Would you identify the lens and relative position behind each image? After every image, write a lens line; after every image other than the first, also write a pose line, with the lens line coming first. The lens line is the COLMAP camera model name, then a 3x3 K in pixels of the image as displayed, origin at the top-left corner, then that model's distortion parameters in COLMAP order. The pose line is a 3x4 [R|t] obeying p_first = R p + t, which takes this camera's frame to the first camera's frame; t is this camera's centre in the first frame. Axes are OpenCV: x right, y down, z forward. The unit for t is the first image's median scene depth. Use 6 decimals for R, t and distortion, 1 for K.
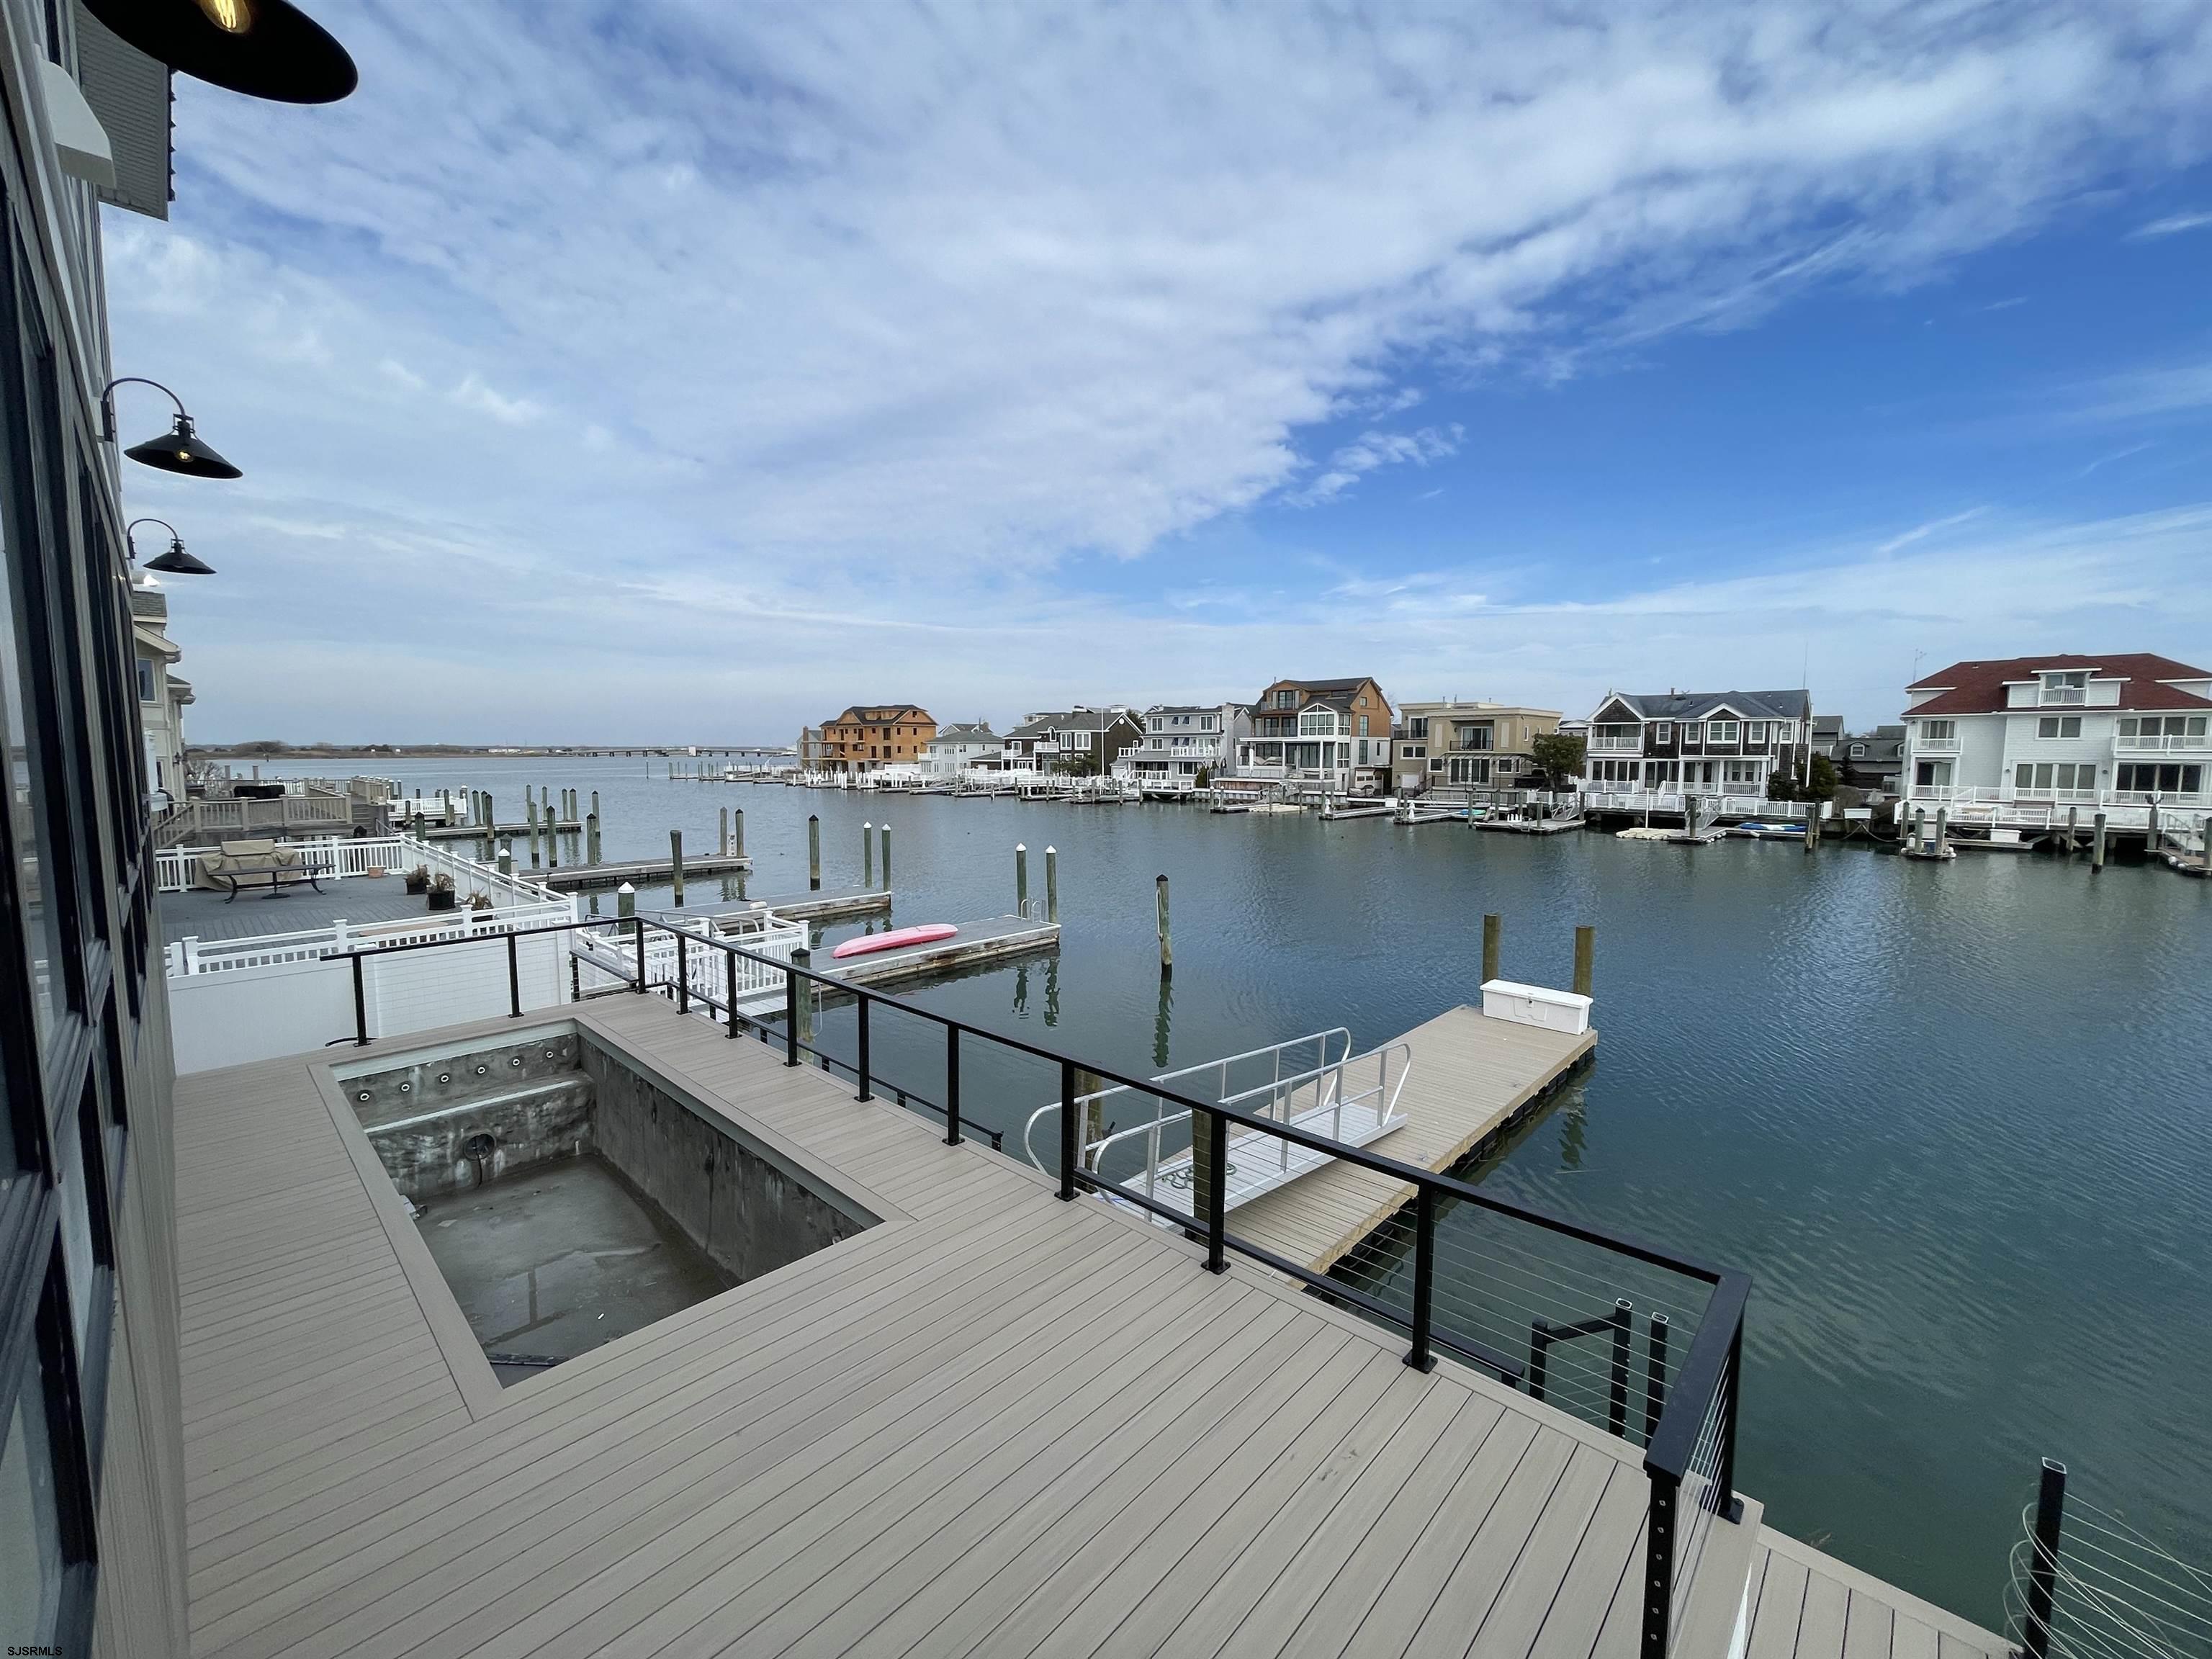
lens RADIAL K [[889.3, 0, 1095.9], [0, 889.3, 824.7], [0, 0, 1]] dist [-0.001084, -0.000610]
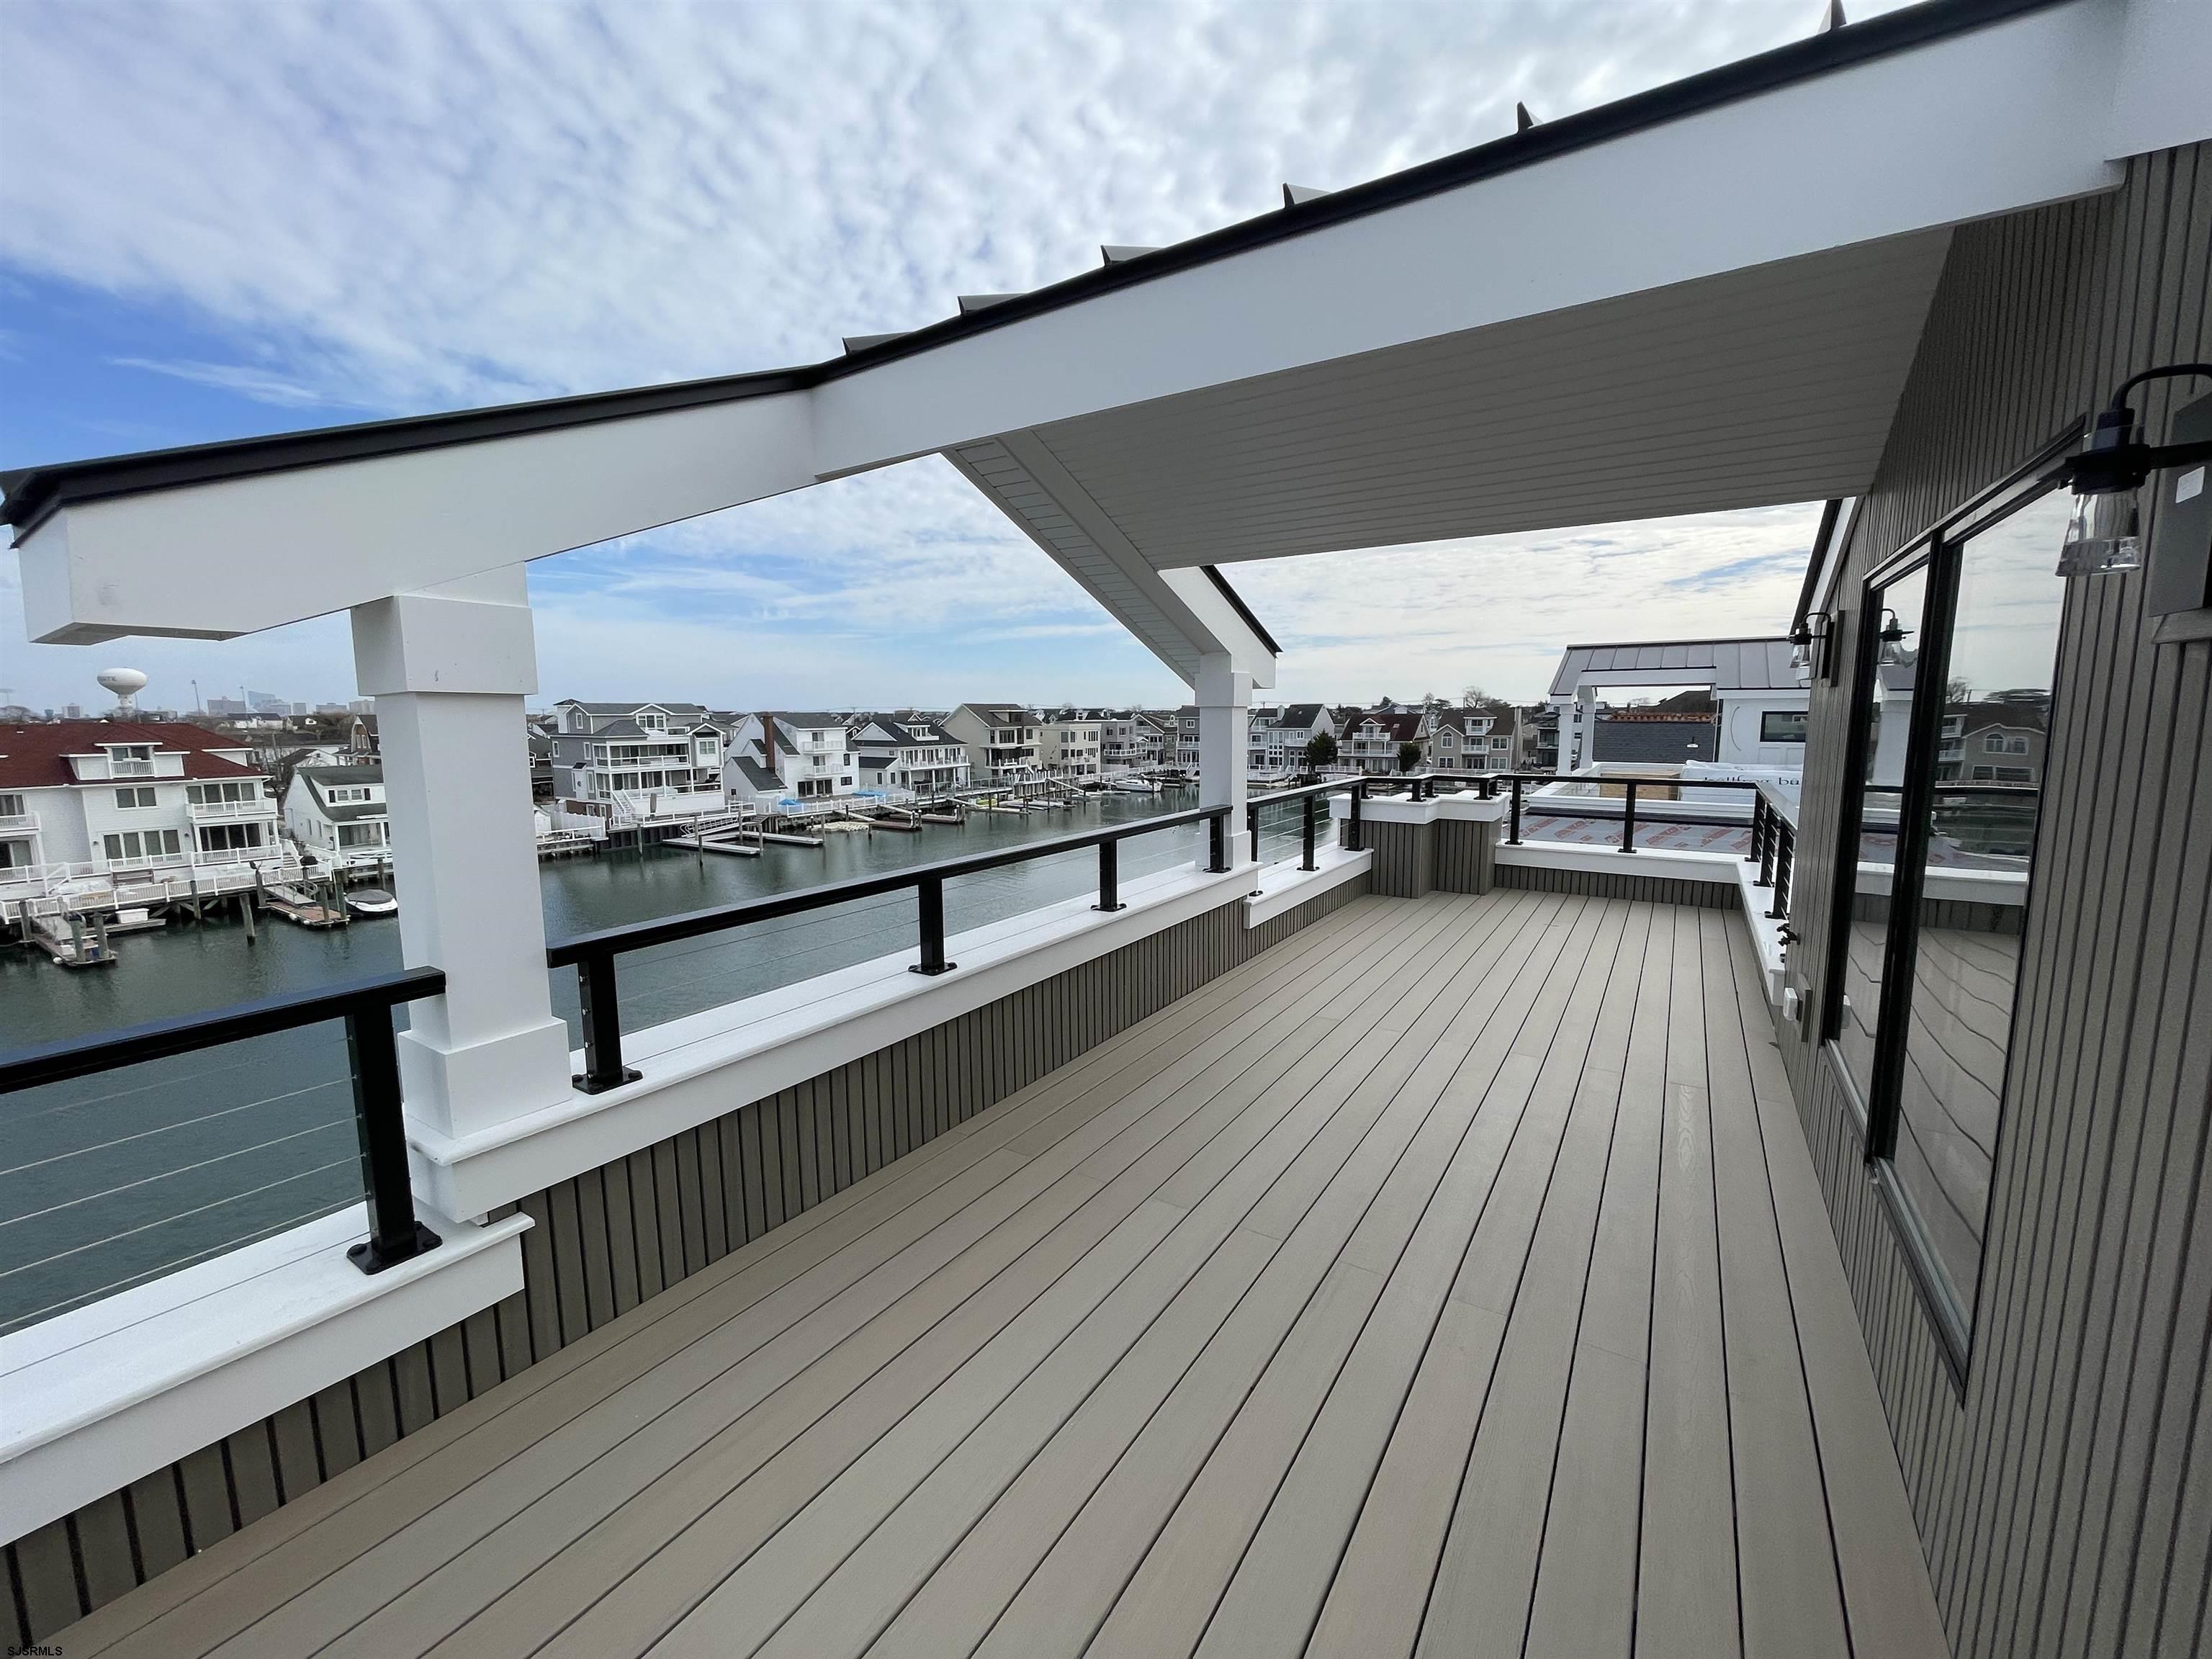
lens RADIAL K [[889.3, 0, 1094.1], [0, 889.3, 822.3], [0, 0, 1]] dist [-0.001084, -0.000610]
pose [[-0.180547, -0.117909, 0.976473, -0.110325], [0.094092, 0.986165, 0.136477, -0.090878], [-0.979055, 0.116519, -0.166955, 0.055660]]
